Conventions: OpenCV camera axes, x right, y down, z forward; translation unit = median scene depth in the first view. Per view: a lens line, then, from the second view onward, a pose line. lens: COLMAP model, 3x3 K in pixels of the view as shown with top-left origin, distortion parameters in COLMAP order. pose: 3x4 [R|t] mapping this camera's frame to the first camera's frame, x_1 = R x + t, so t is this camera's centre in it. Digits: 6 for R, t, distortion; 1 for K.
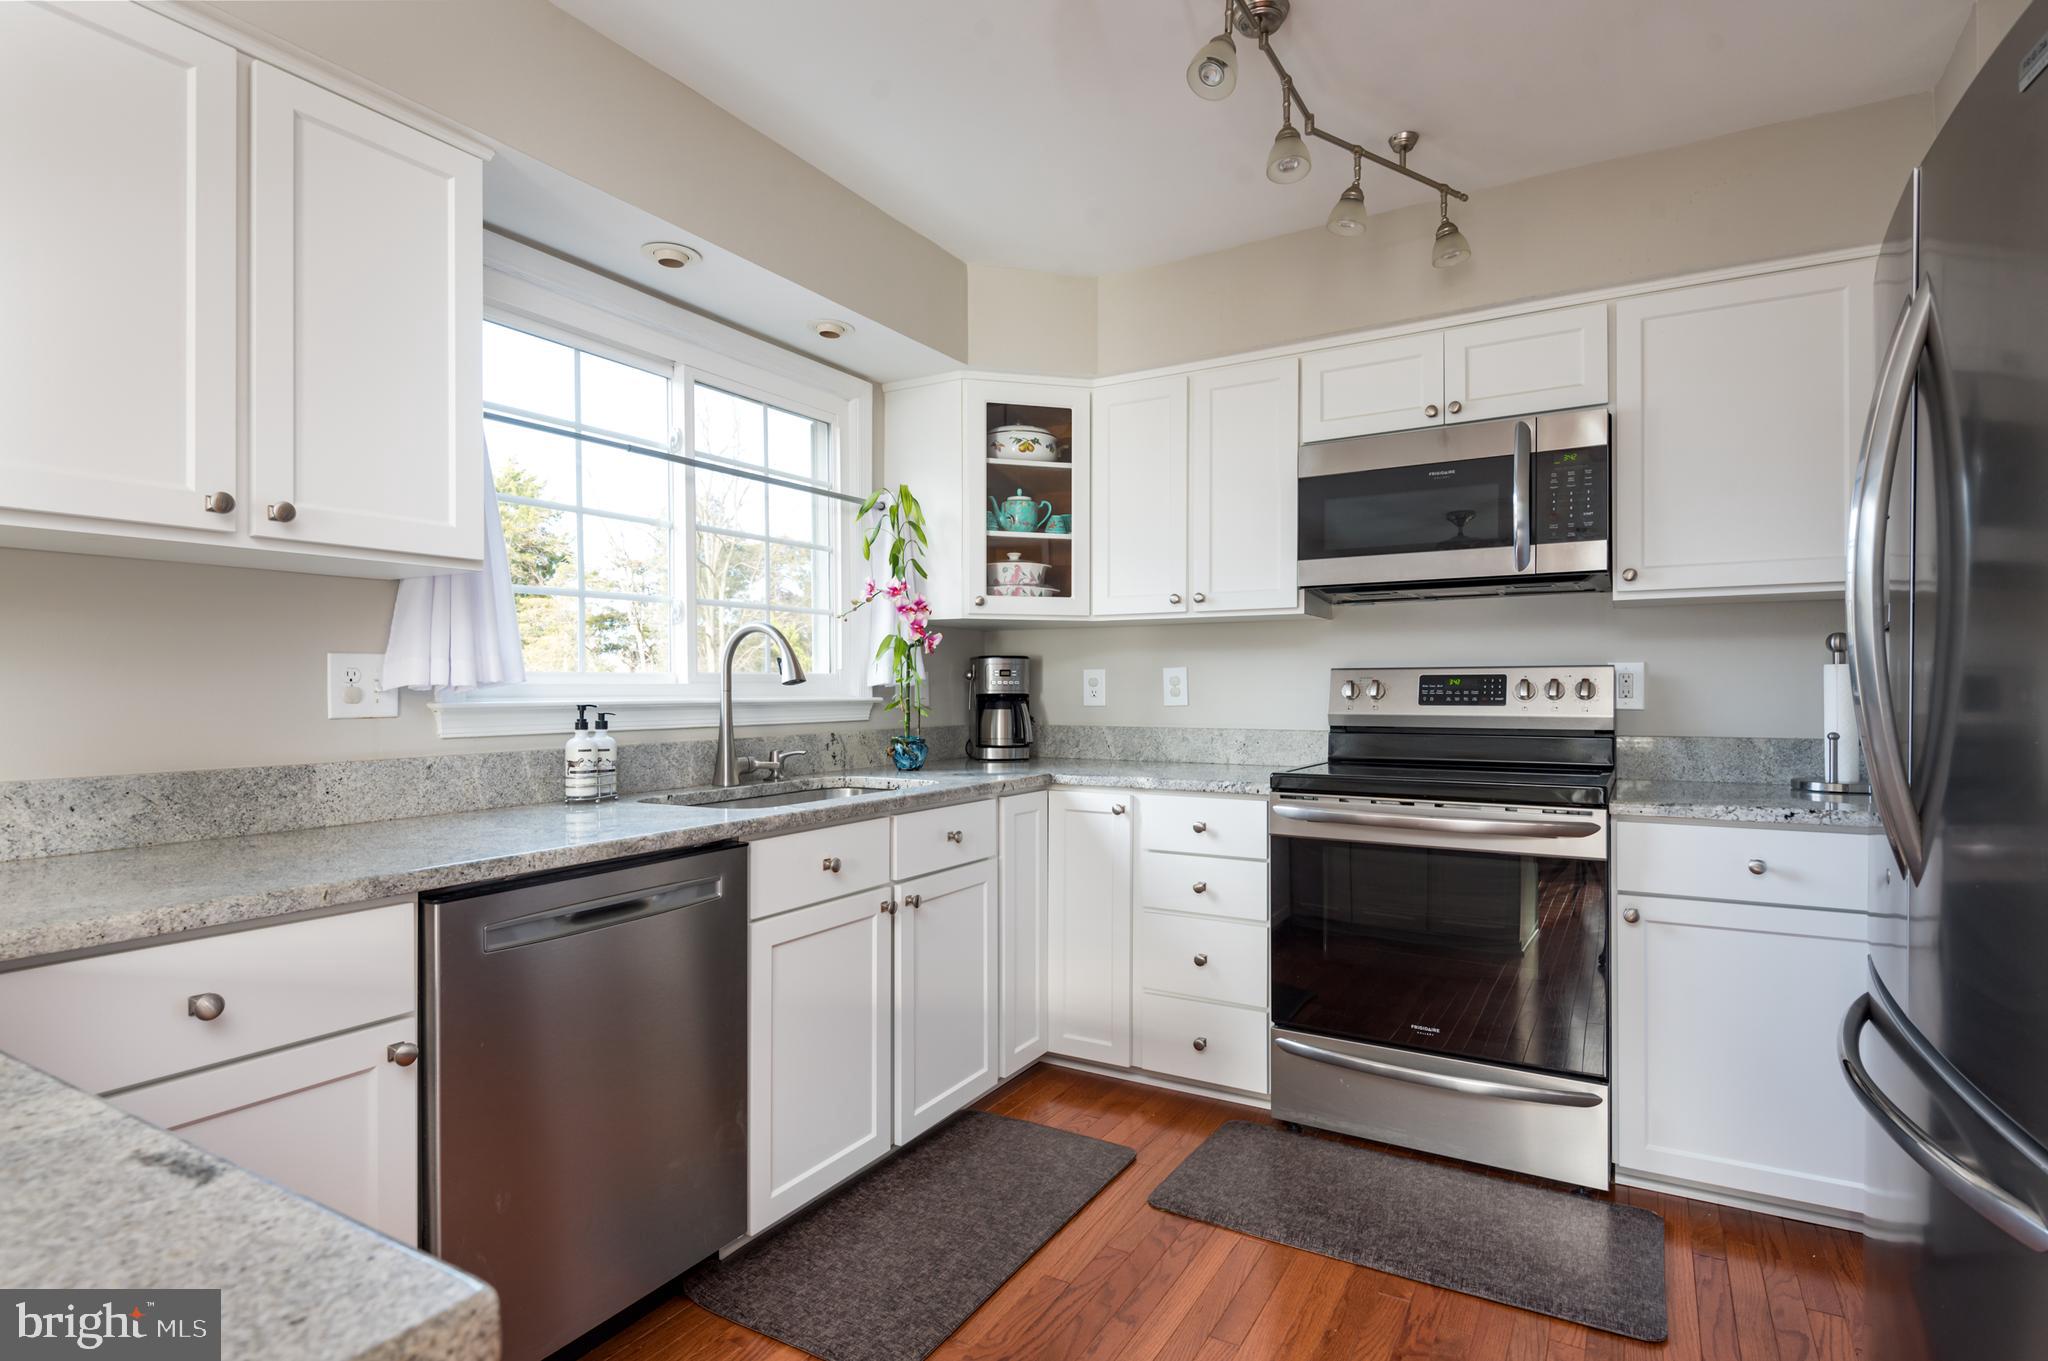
lens RADIAL K [[1036.4, 0, 1028.8], [0, 1036.4, 689.5], [0, 0, 1]] dist [0.001145, -0.000096]
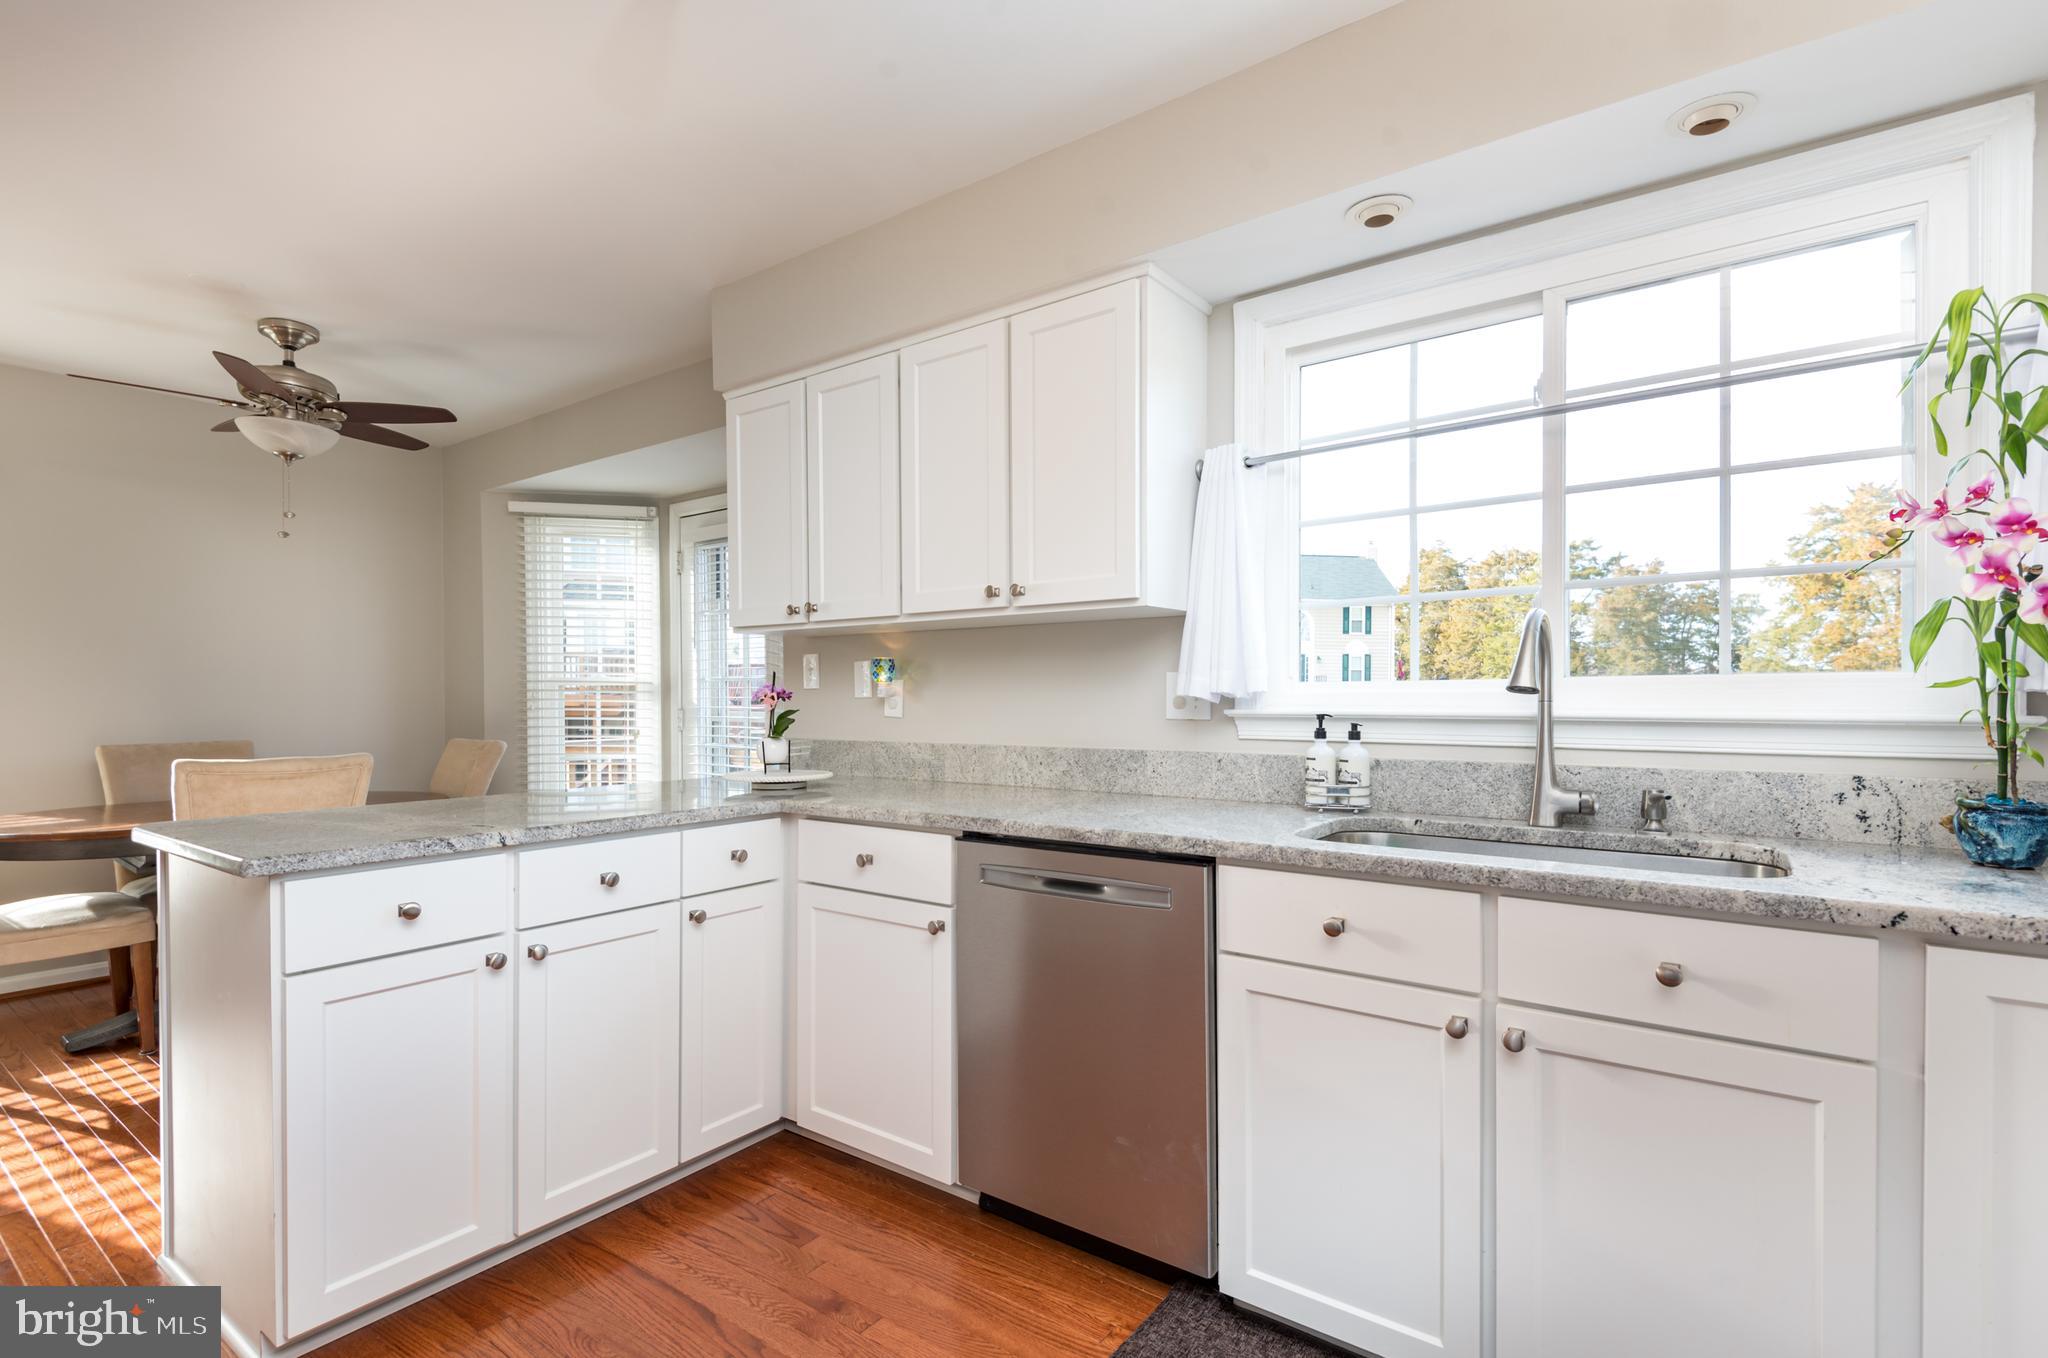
lens RADIAL K [[937.3, 0, 1034.3], [0, 937.3, 704.8], [0, 0, 1]] dist [0.001665, -0.000018]
pose [[-0.107577, 0.012533, -0.994118, 0.435566], [0.001729, 0.999921, 0.012419, -0.005257], [0.994195, -0.000383, -0.107590, 0.699625]]
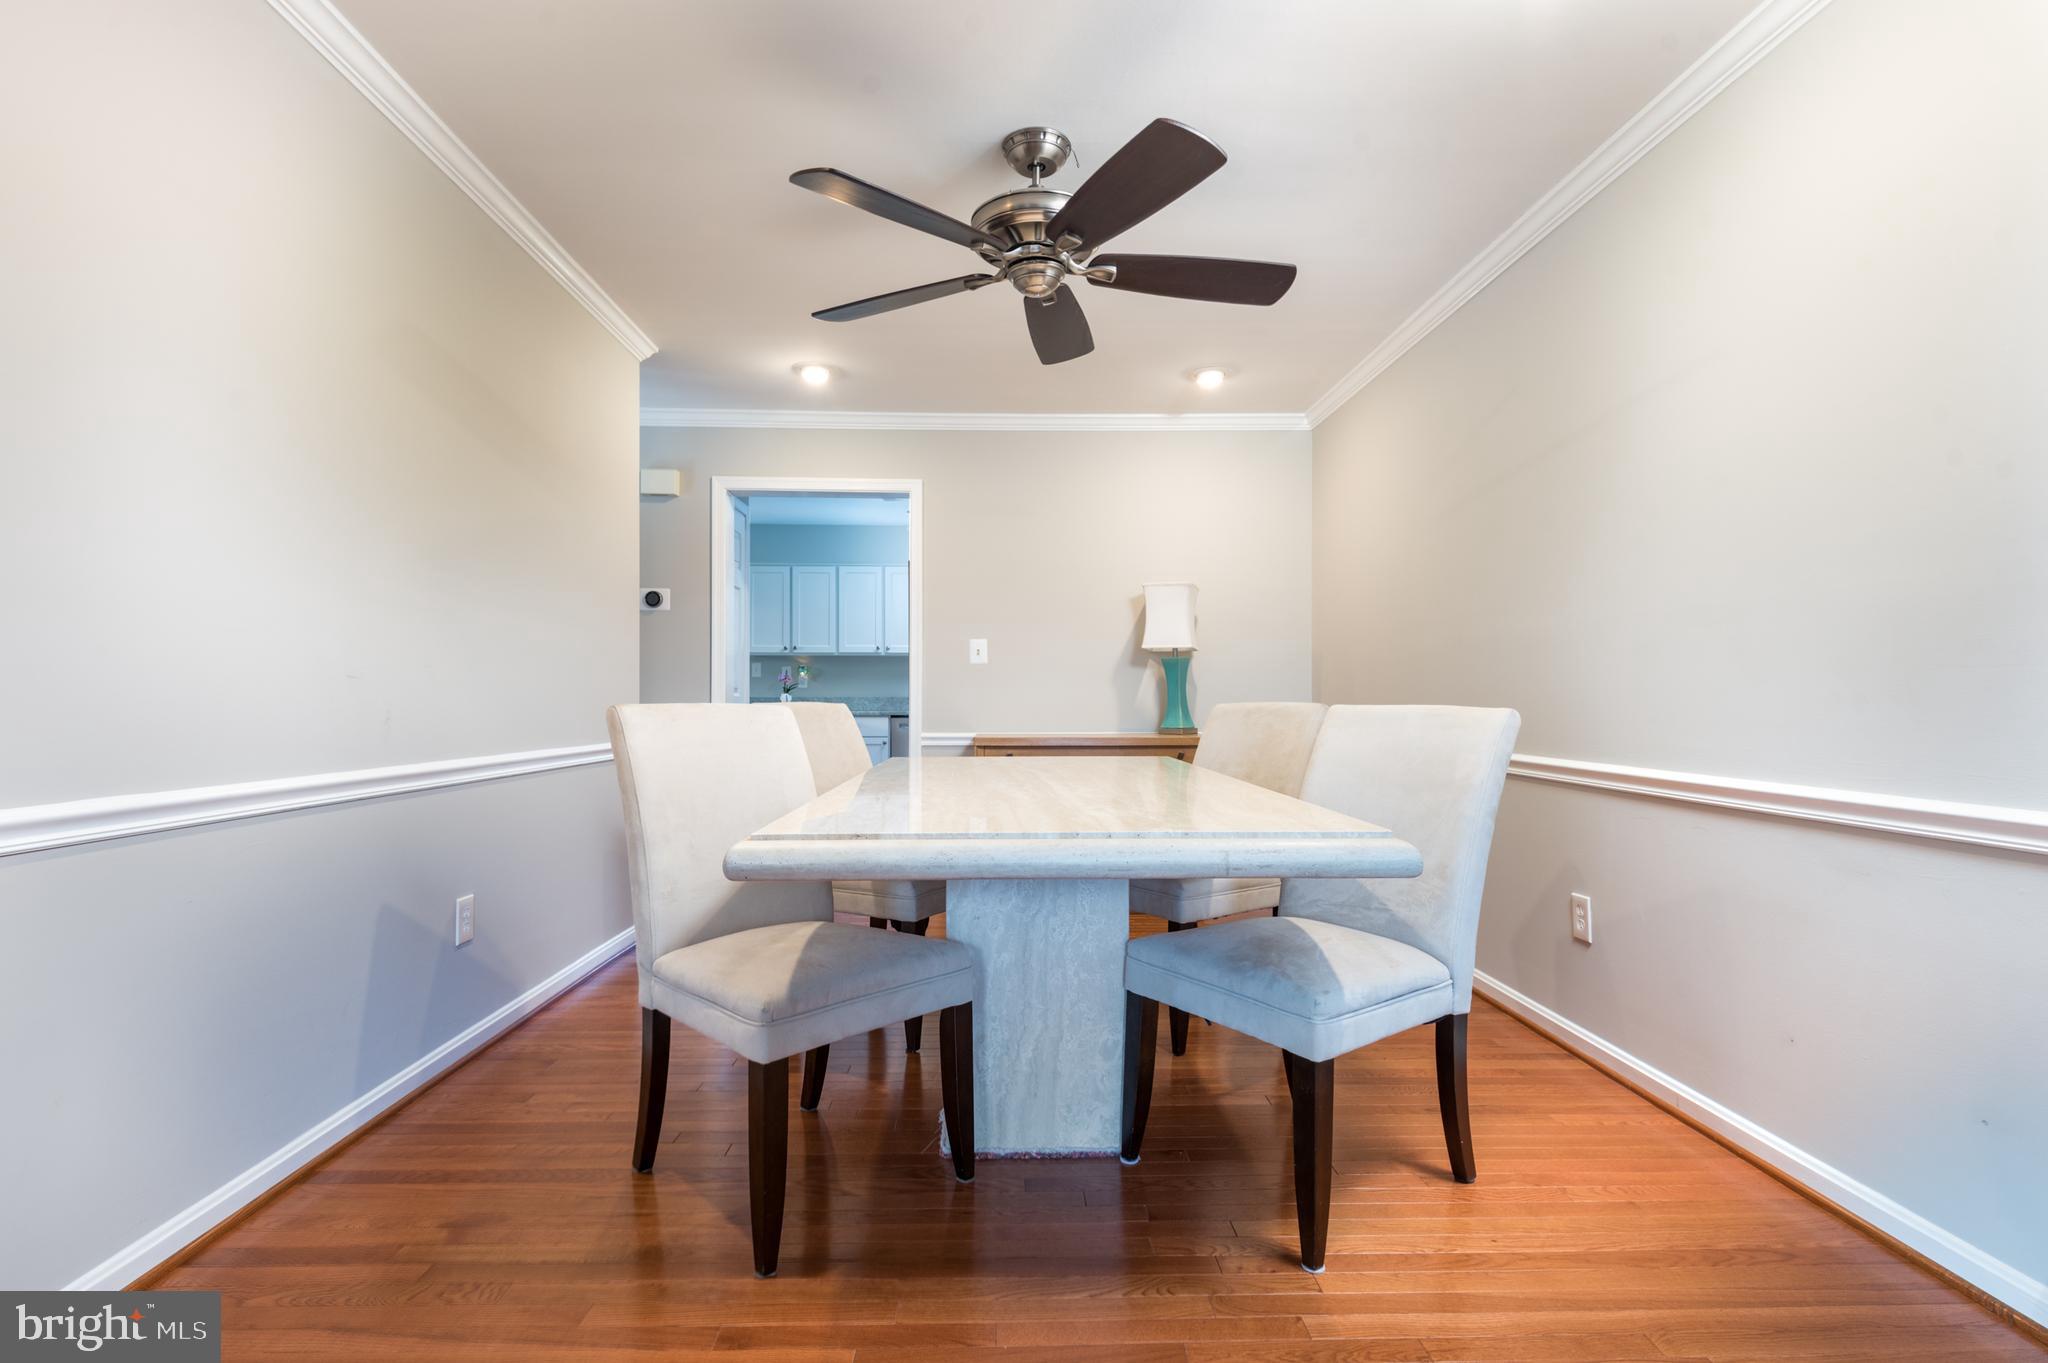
lens RADIAL K [[951.3, 0, 1024.0], [0, 951.3, 681.5], [0, 0, 1]] dist [-0.003696, -0.000739]
pose [[0.548603, -0.008942, -0.836035, 2.278557], [-0.003111, 0.999914, -0.012736, 0.039274], [0.836077, 0.009588, 0.548528, -0.676865]]
